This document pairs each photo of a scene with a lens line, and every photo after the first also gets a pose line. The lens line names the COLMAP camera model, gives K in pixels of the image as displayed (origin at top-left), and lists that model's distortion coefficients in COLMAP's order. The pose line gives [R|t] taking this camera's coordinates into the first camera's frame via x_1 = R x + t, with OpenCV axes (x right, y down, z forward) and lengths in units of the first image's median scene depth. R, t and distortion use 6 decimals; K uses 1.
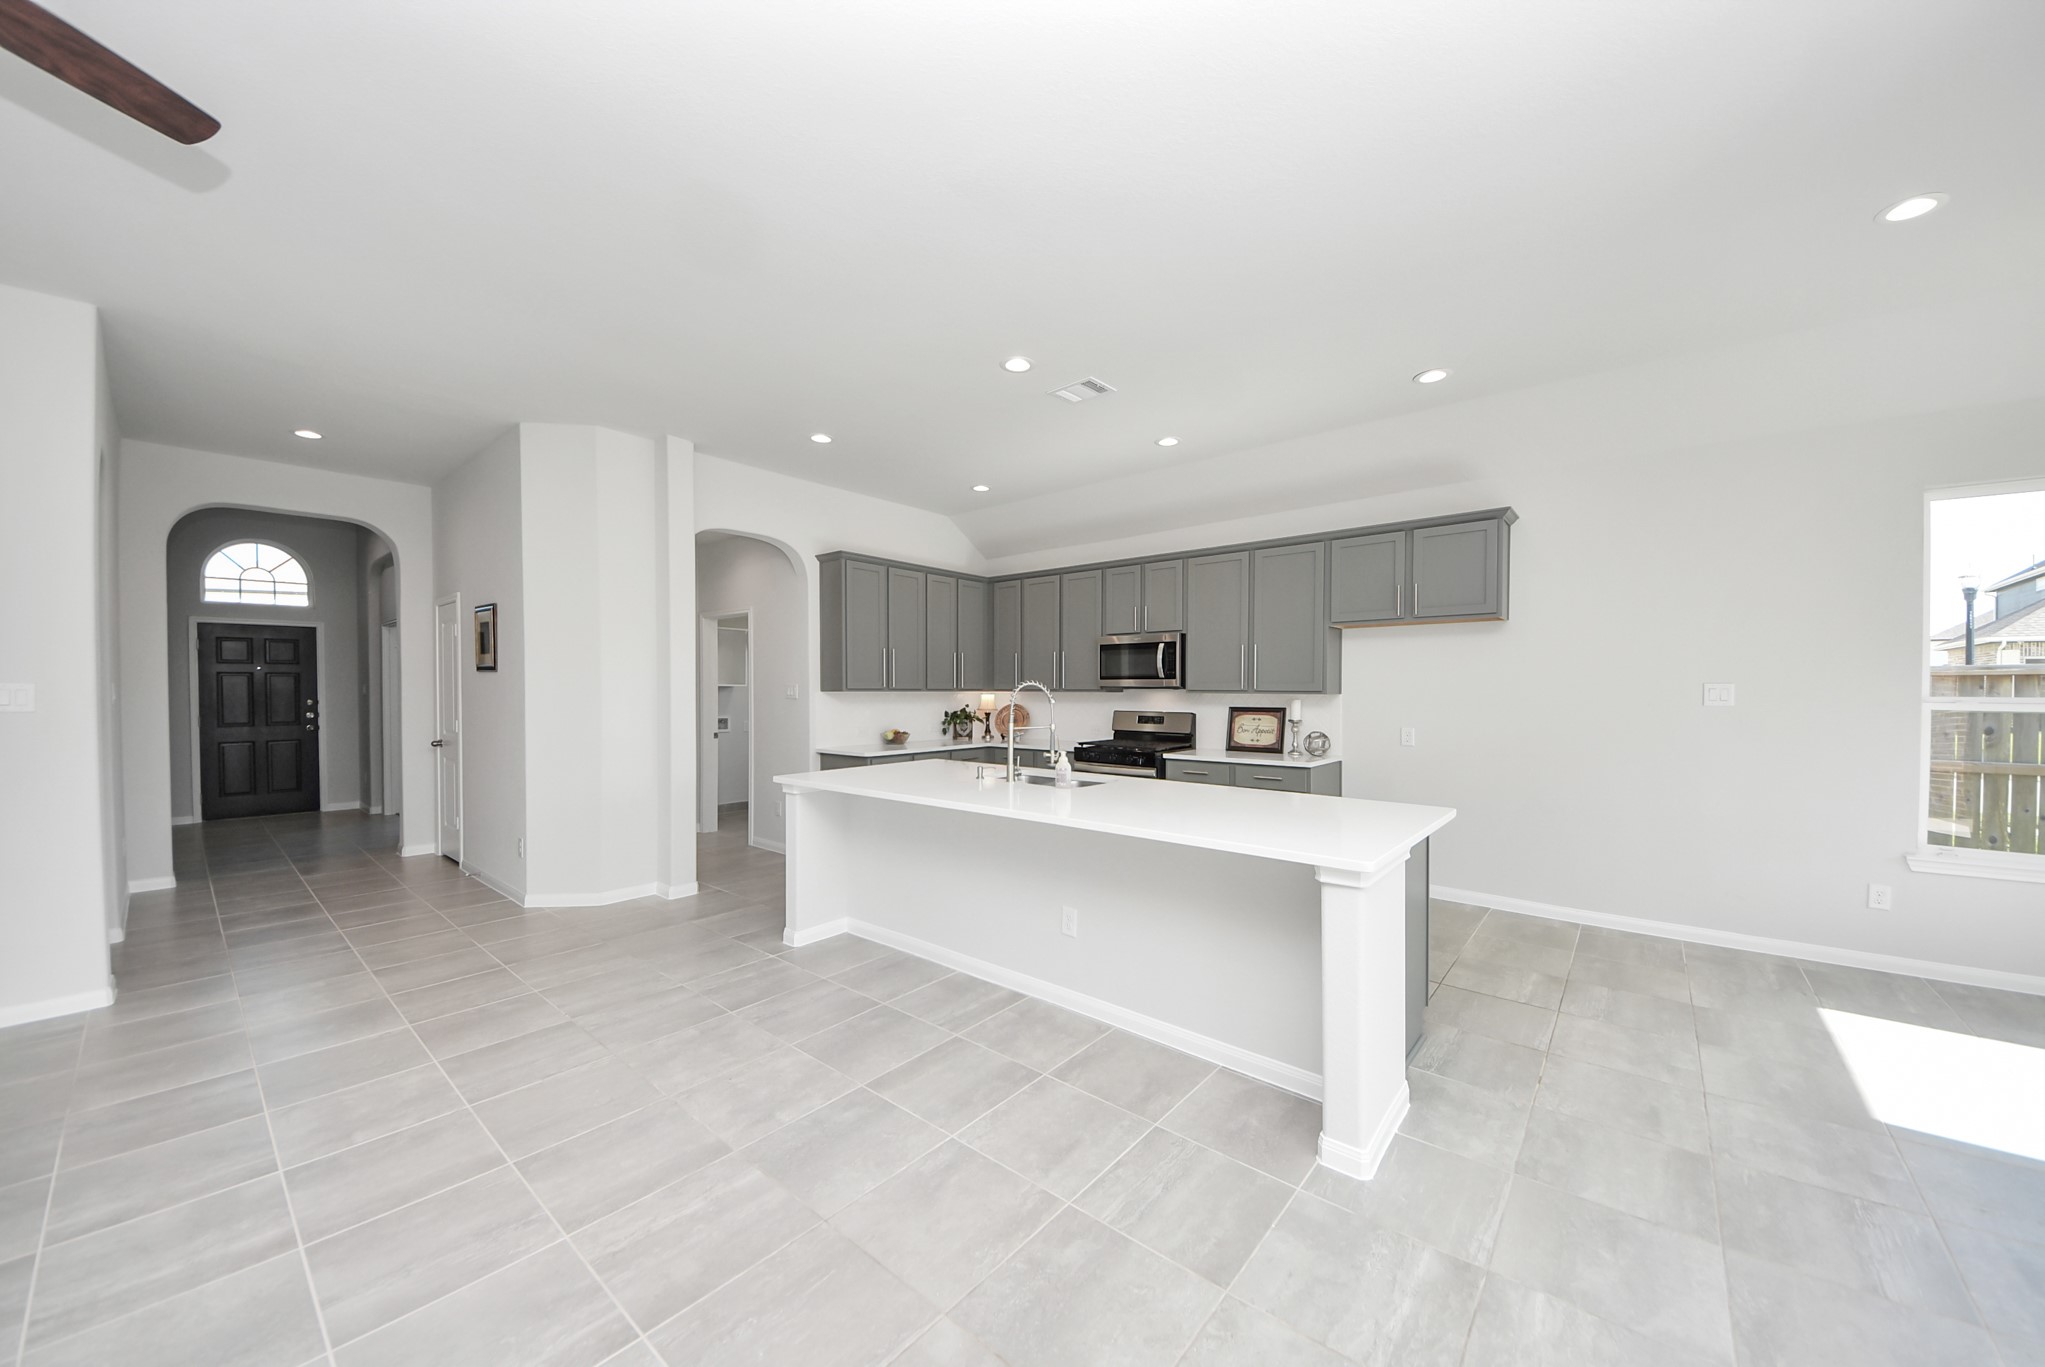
lens RADIAL K [[715.5, 0, 1043.4], [0, 715.5, 698.6], [0, 0, 1]] dist [0.027105, -0.015707]
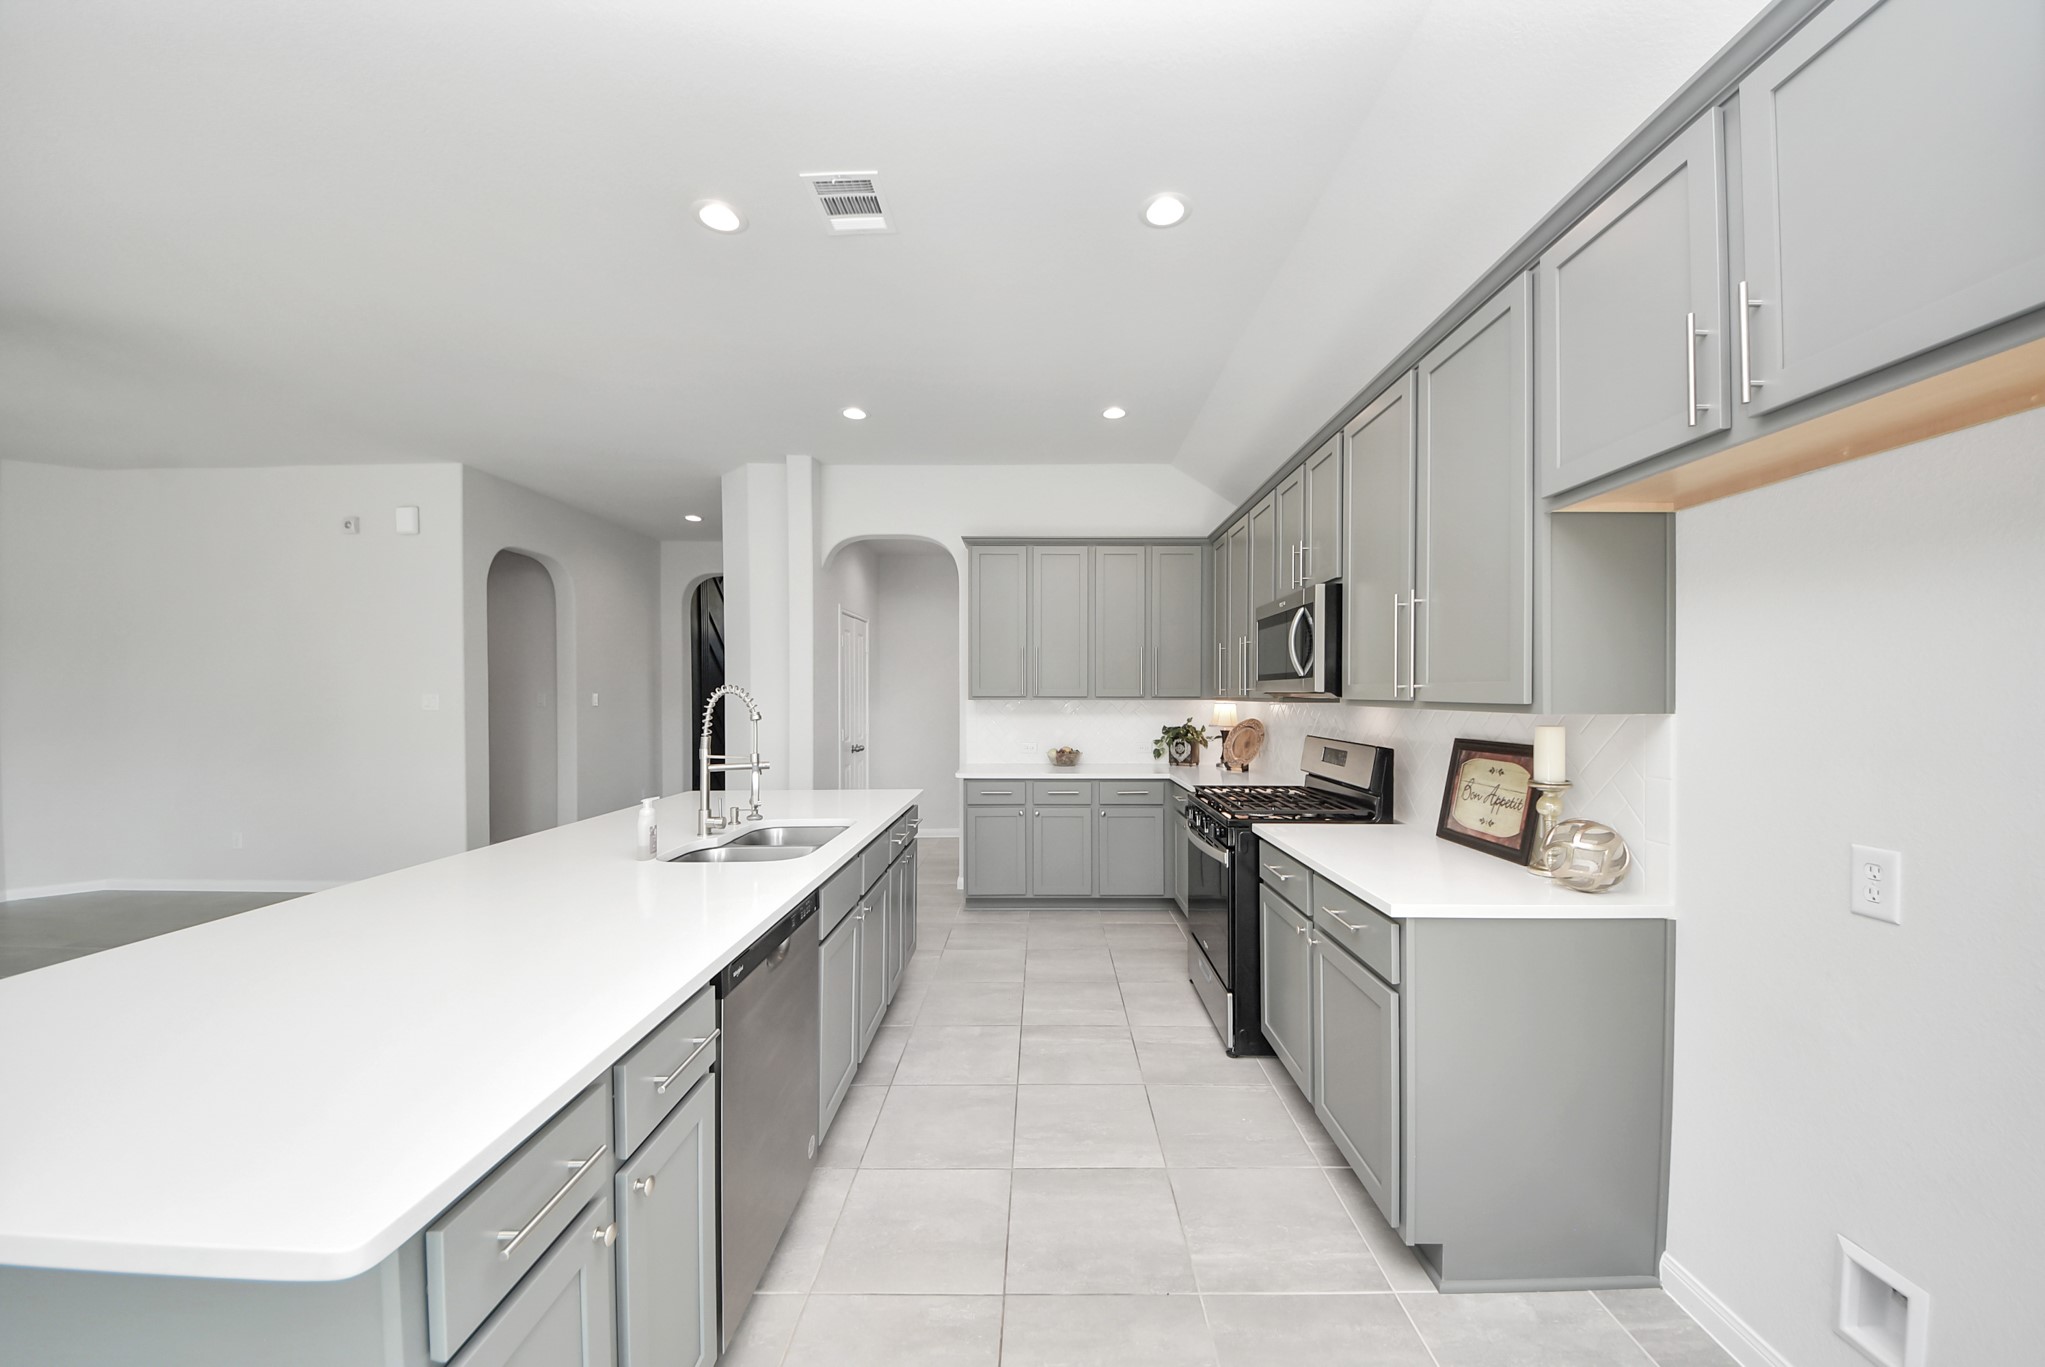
lens RADIAL K [[715.5, 0, 1043.4], [0, 715.5, 698.6], [0, 0, 1]] dist [0.027105, -0.015707]
pose [[0.631847, 0.006117, -0.775069, 0.429142], [-0.016375, 0.999851, -0.005459, -0.006153], [0.774920, 0.016141, 0.631853, 0.508501]]
